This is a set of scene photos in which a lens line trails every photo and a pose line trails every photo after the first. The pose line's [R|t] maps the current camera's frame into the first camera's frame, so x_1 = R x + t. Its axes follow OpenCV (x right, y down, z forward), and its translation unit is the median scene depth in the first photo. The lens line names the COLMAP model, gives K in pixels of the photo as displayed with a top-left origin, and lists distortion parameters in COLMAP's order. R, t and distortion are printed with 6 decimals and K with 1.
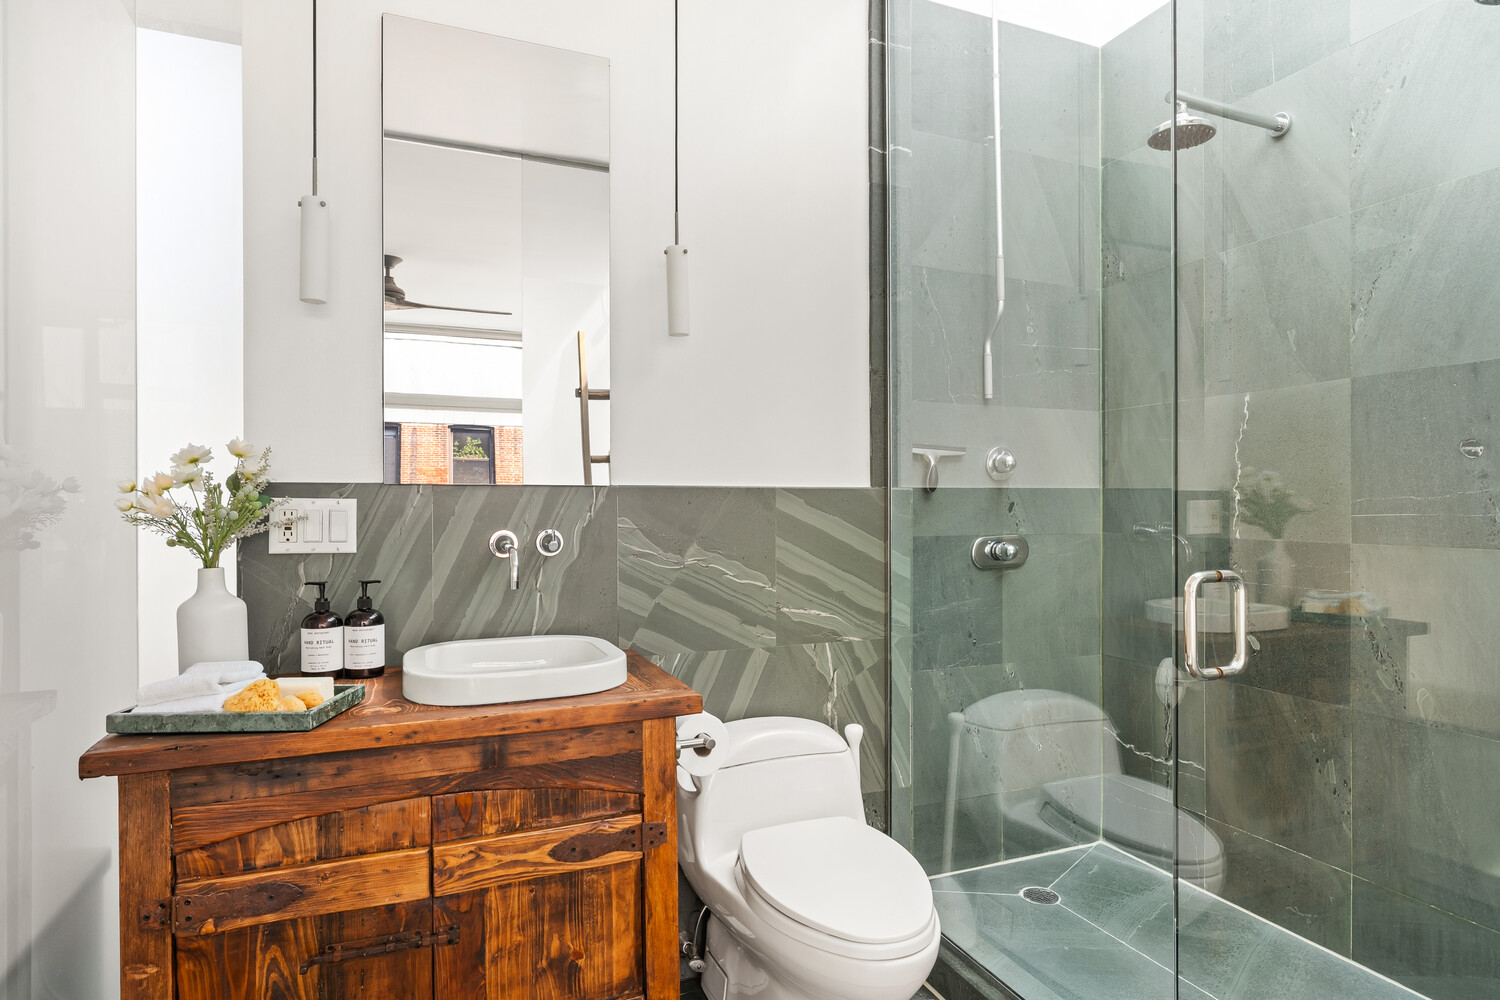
lens RADIAL K [[801.4, 0, 750.0], [0, 801.4, 500.0], [0, 0, 1]] dist [0.000945, 0.000707]
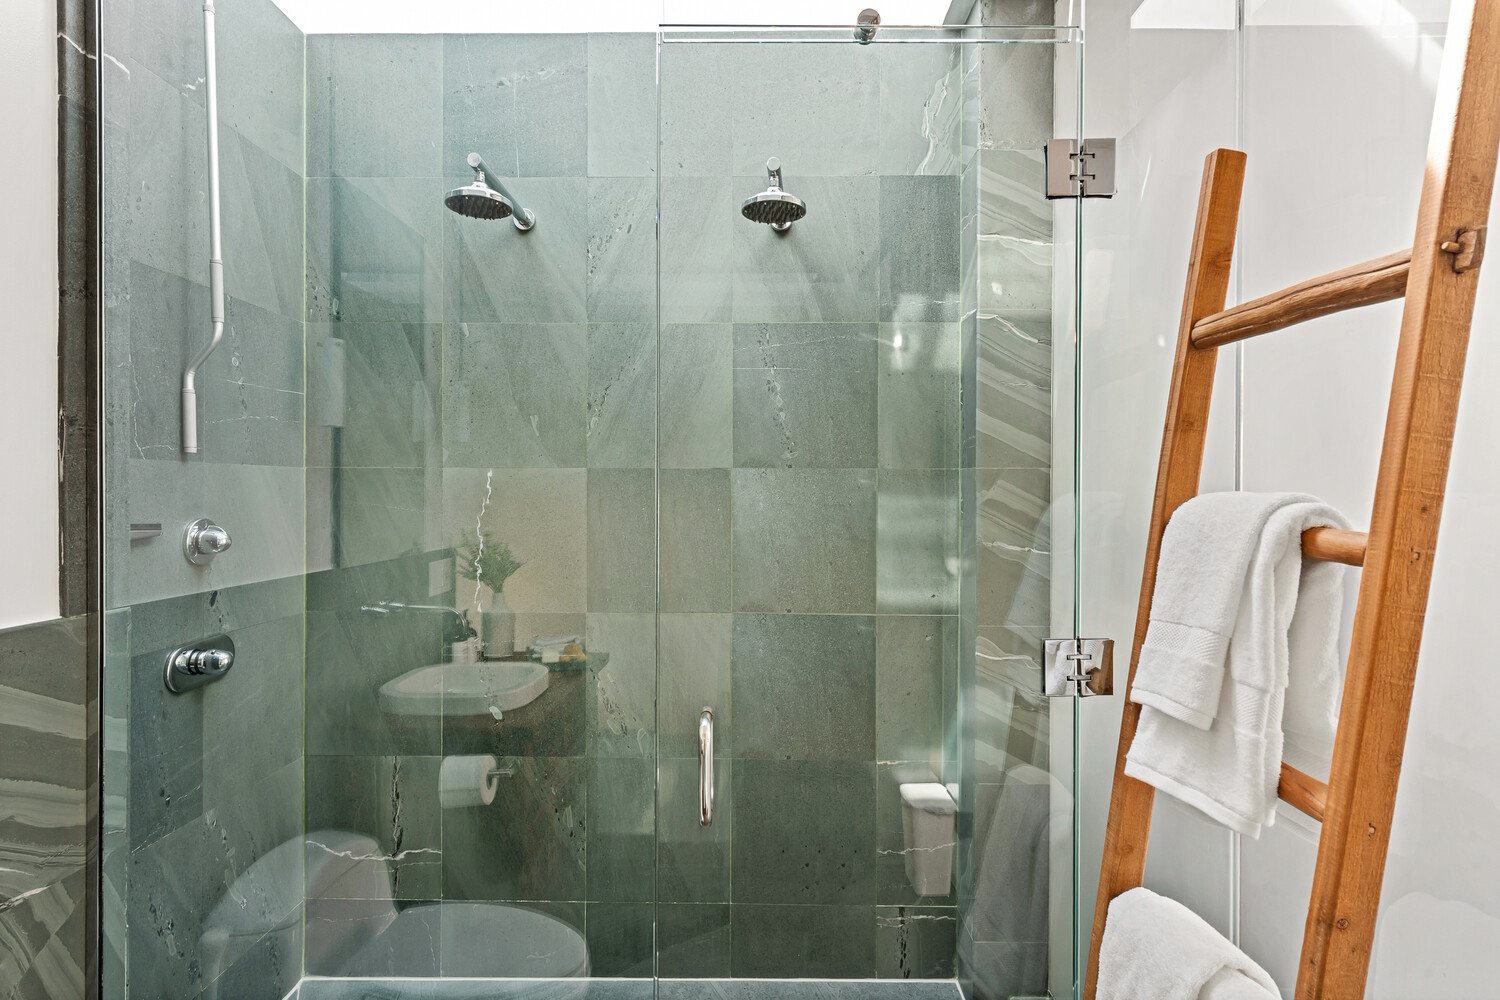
lens RADIAL K [[797.4, 0, 750.0], [0, 797.4, 500.0], [0, 0, 1]] dist [0.001322, 0.008864]
pose [[0.409665, -0.004078, 0.912227, -0.179539], [0.002497, 0.999991, 0.003348, -0.103744], [-0.912233, 0.000907, 0.409672, 0.306108]]
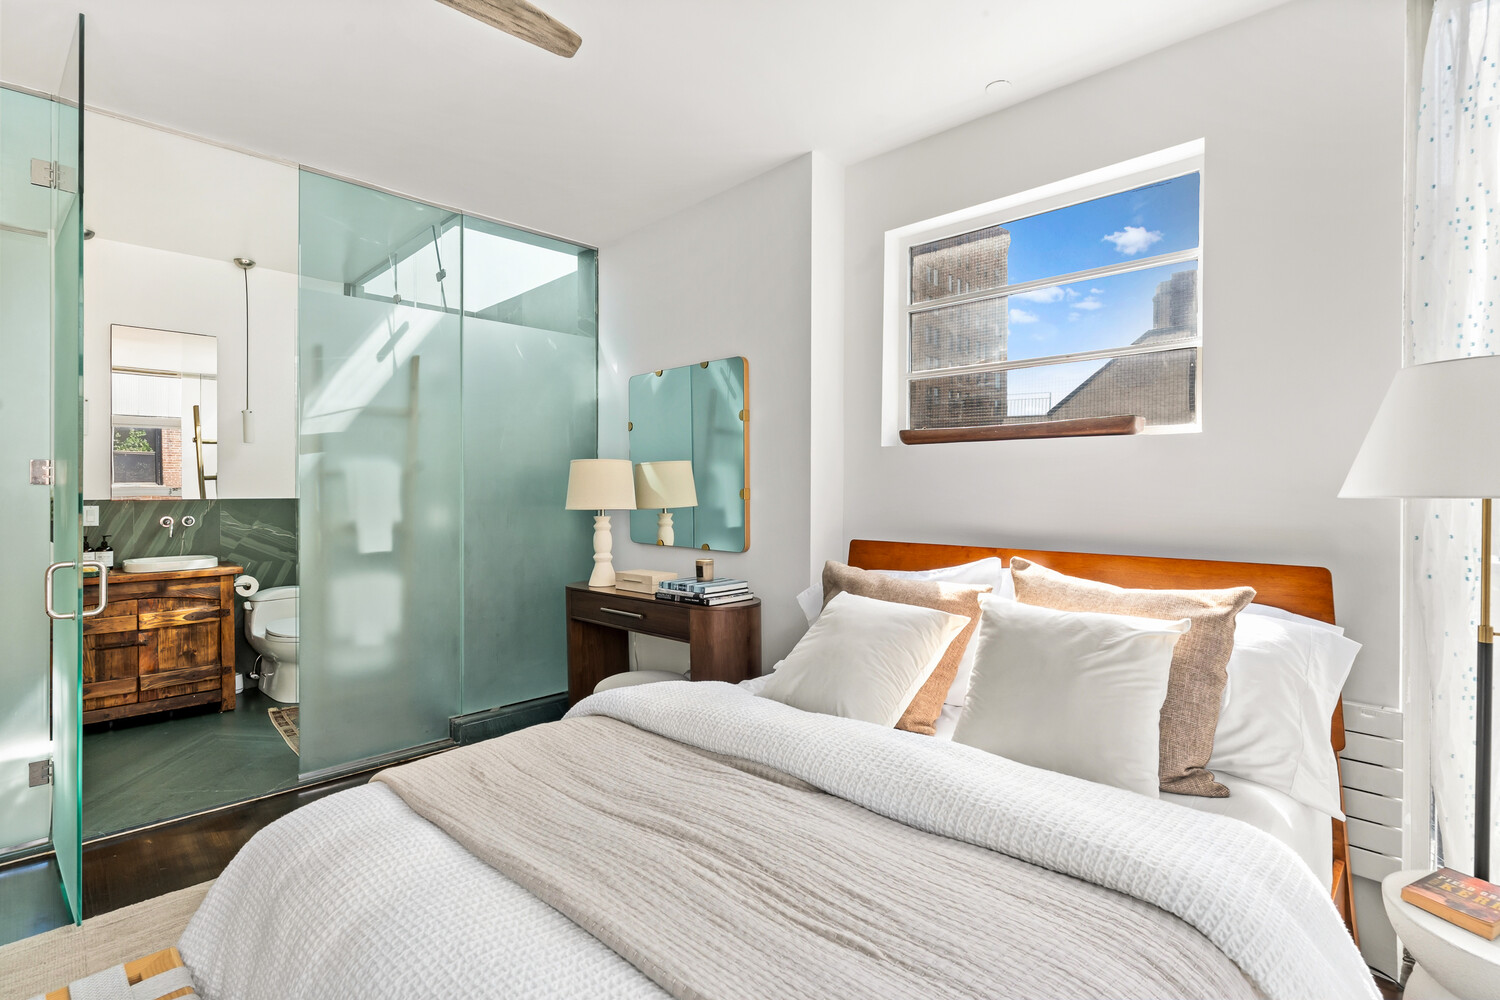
lens RADIAL K [[706.0, 0, 747.1], [0, 706.0, 483.6], [0, 0, 1]] dist [0.001568, -0.000888]
pose [[0.927159, 0.003663, 0.374651, 0.445567], [-0.001595, 0.999982, -0.005831, -0.045625], [-0.374665, 0.004809, 0.927148, -1.409041]]
